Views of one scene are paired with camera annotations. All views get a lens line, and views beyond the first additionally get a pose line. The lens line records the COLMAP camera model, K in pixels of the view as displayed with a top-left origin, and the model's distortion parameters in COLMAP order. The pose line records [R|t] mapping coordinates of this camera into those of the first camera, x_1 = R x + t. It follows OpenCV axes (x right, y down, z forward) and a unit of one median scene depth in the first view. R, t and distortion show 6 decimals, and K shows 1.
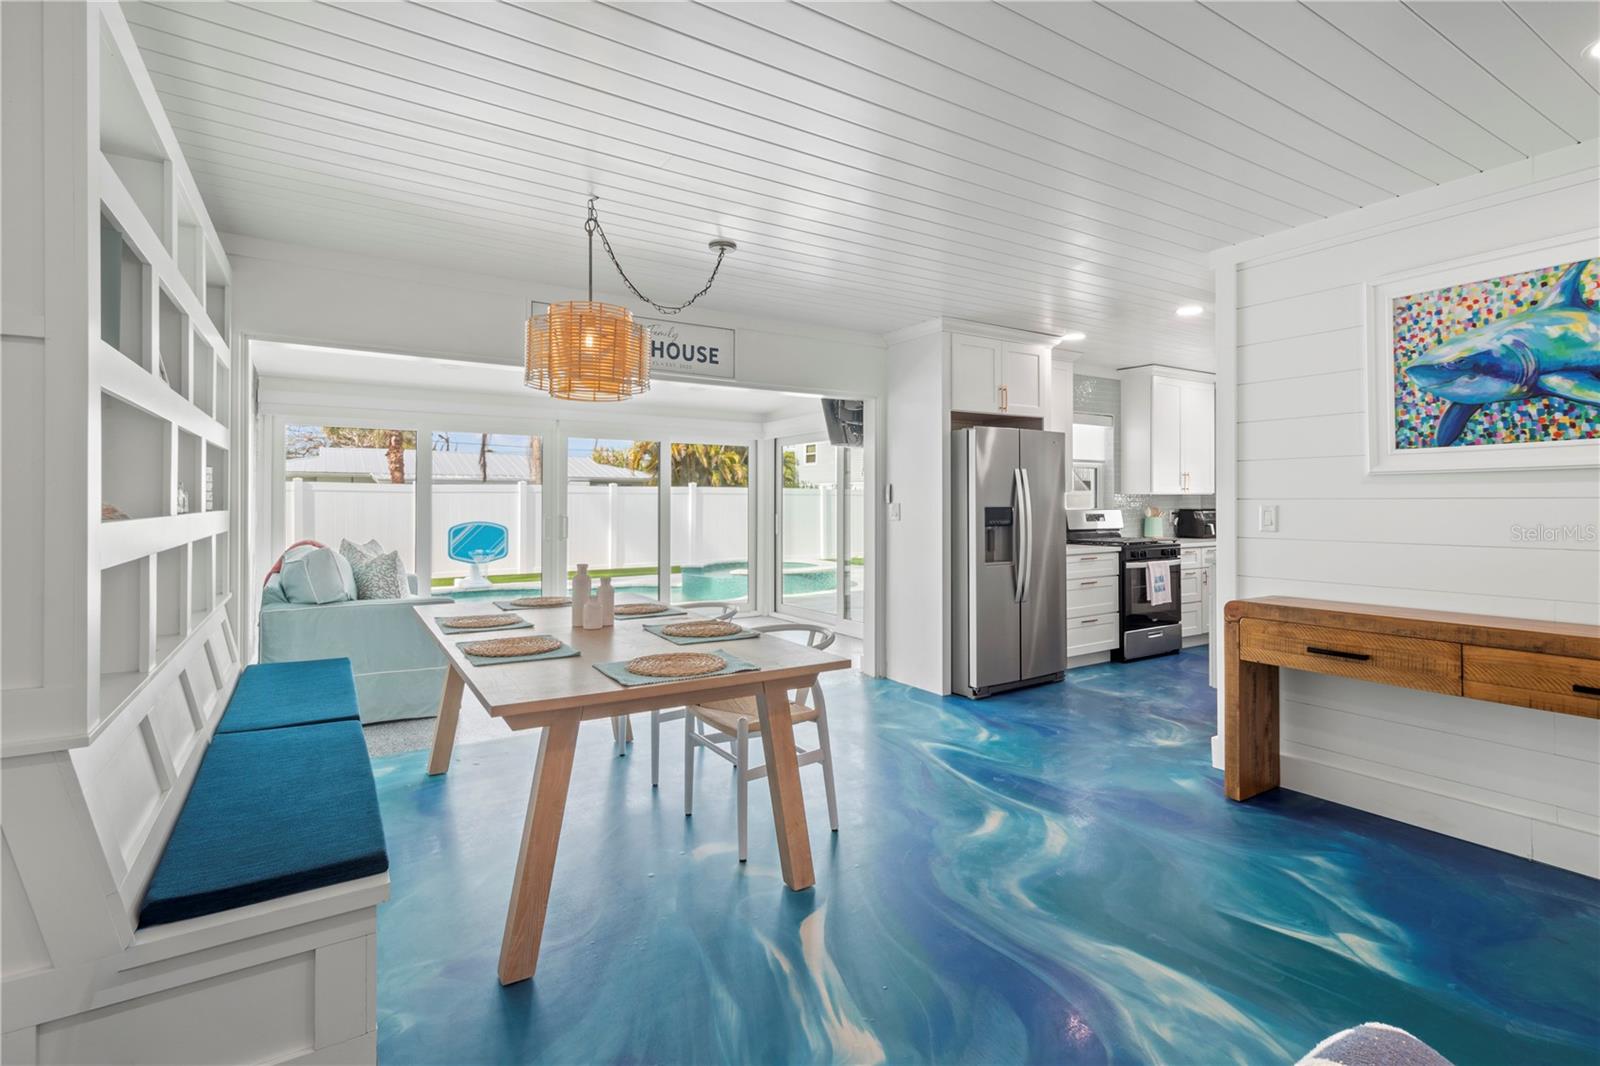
lens RADIAL K [[756.3, 0, 824.9], [0, 756.3, 501.8], [0, 0, 1]] dist [0.002353, -0.000312]
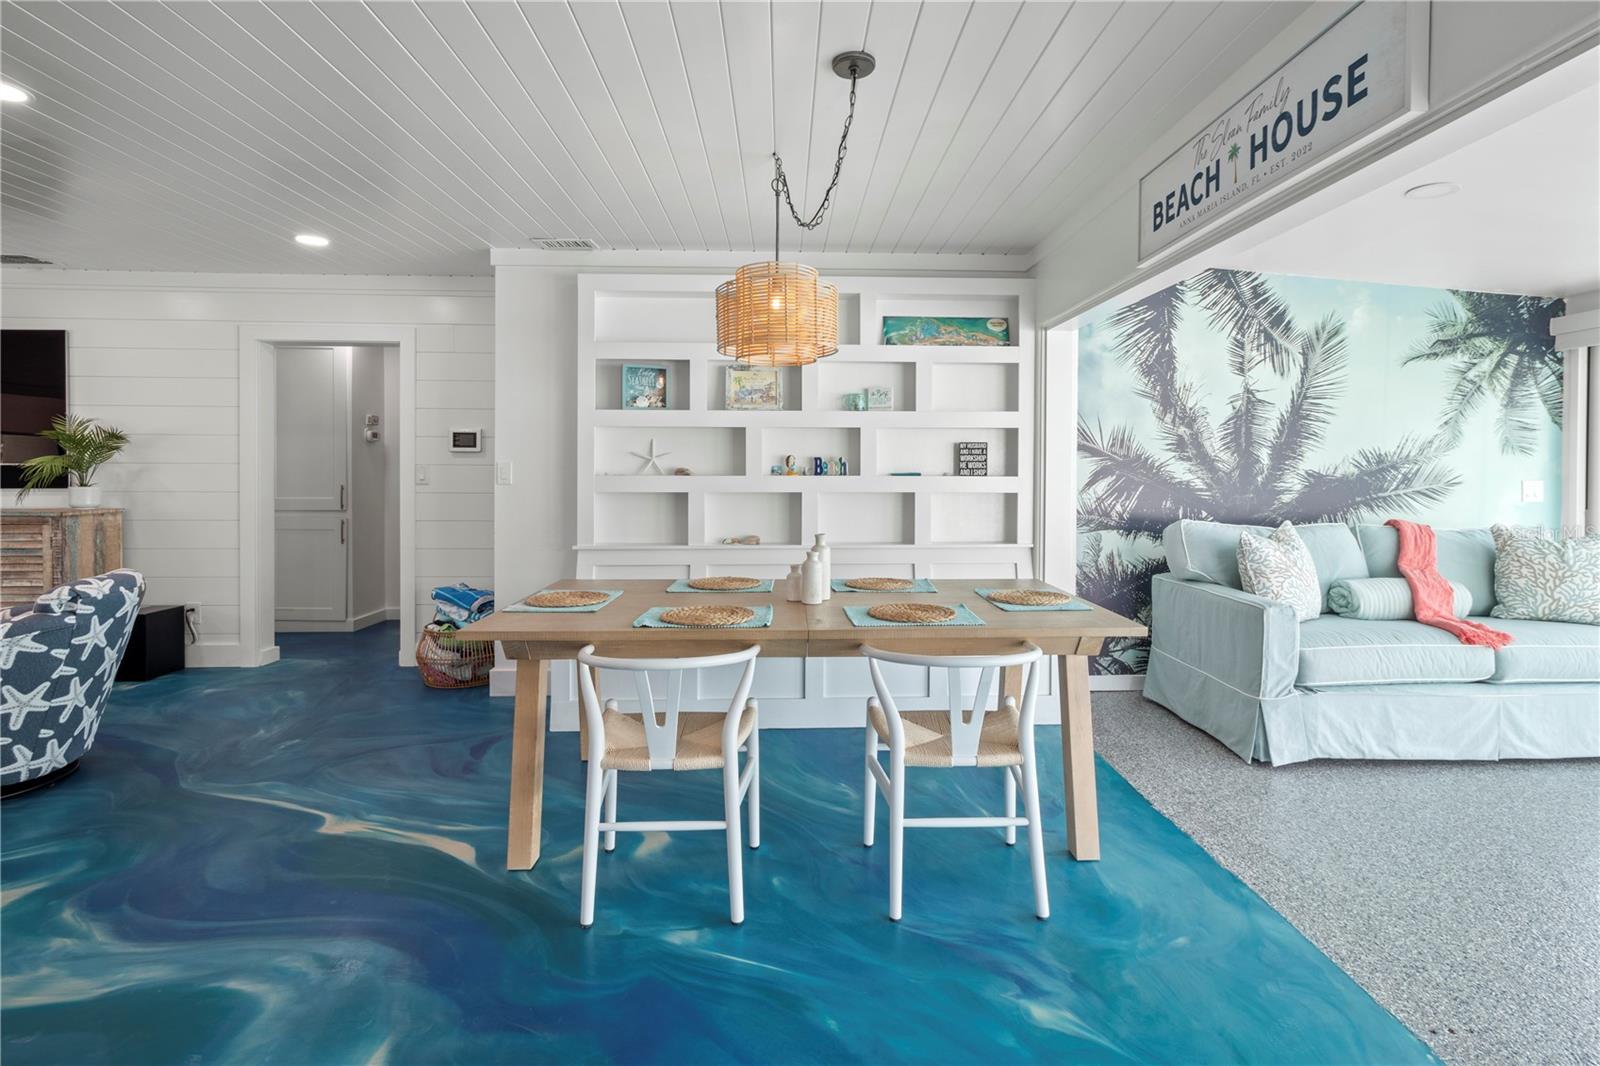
lens RADIAL K [[756.3, 0, 817.8], [0, 756.3, 481.2], [0, 0, 1]] dist [0.002353, -0.000312]
pose [[-0.507799, 0.009259, -0.861426, 0.286956], [-0.002561, 0.999922, 0.012258, 0.003343], [0.861472, 0.008431, -0.507735, 0.863956]]
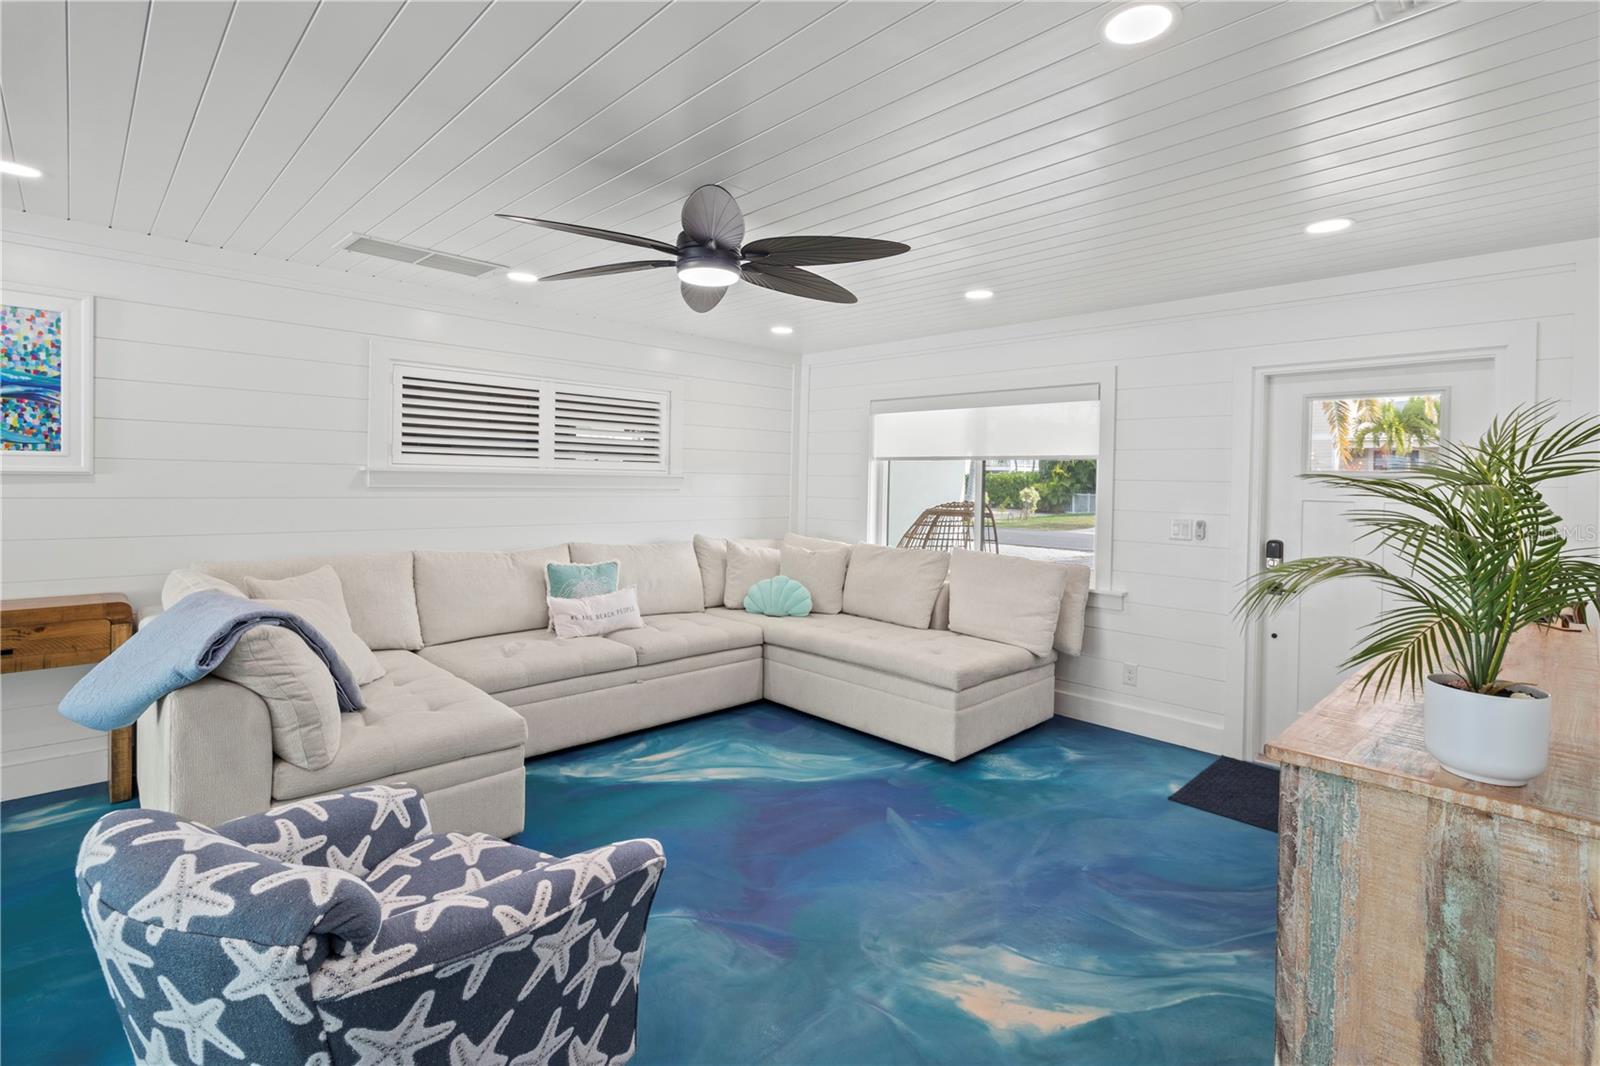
lens RADIAL K [[756.3, 0, 822.1], [0, 756.3, 494.9], [0, 0, 1]] dist [0.002353, -0.000312]
pose [[-0.204155, -0.022121, 0.978689, -0.199757], [-0.021145, 0.999611, 0.018183, -0.029716], [-0.978710, -0.016982, -0.204544, -0.060805]]
